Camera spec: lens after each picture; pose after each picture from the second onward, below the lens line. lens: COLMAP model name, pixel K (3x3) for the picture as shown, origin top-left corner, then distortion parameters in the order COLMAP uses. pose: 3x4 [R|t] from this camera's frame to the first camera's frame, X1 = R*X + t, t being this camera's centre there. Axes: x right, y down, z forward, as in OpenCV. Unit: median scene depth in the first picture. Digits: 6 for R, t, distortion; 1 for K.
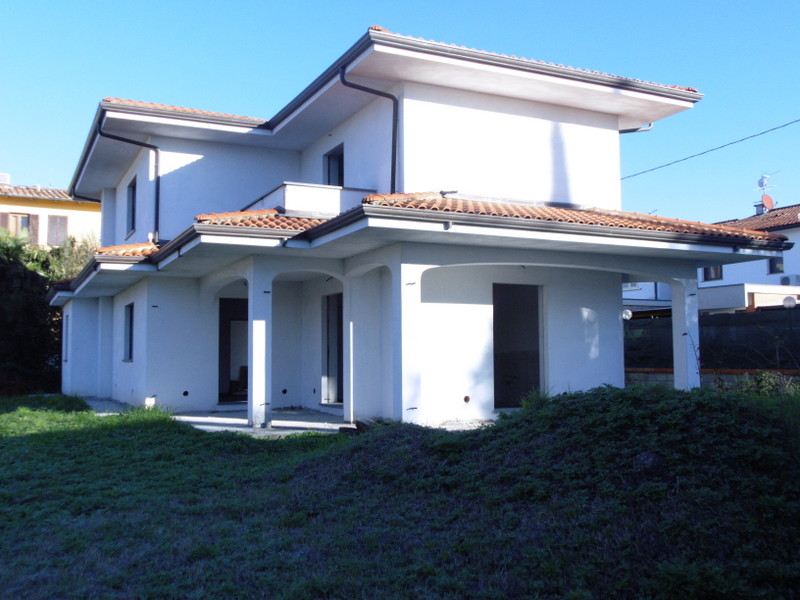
lens RADIAL K [[830.3, 0, 400.0], [0, 830.3, 300.0], [0, 0, 1]] dist [-0.002476, -0.005465]
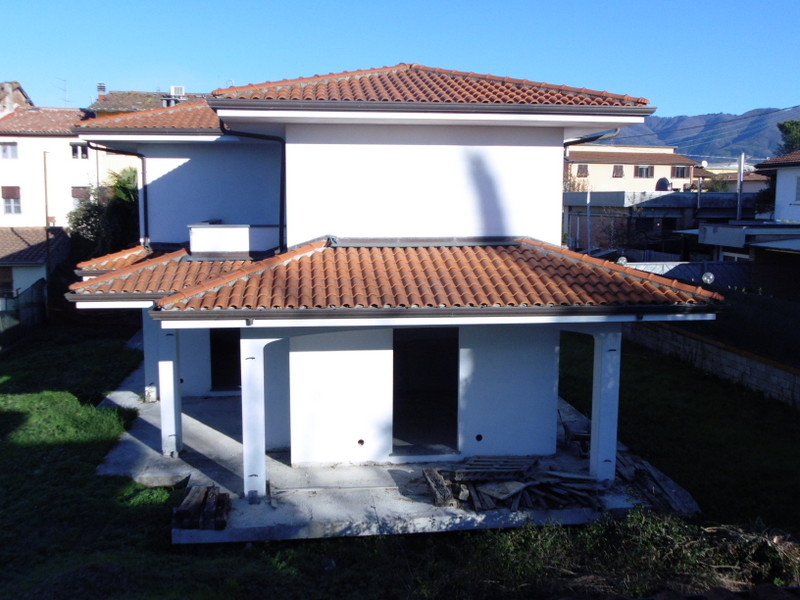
lens RADIAL K [[830.3, 0, 400.0], [0, 830.3, 300.0], [0, 0, 1]] dist [-0.002476, -0.005465]
pose [[0.944780, 0.052464, -0.323478, 0.429481], [0.012307, 0.980725, 0.195006, -0.240197], [0.327473, -0.188219, 0.925924, 0.108022]]
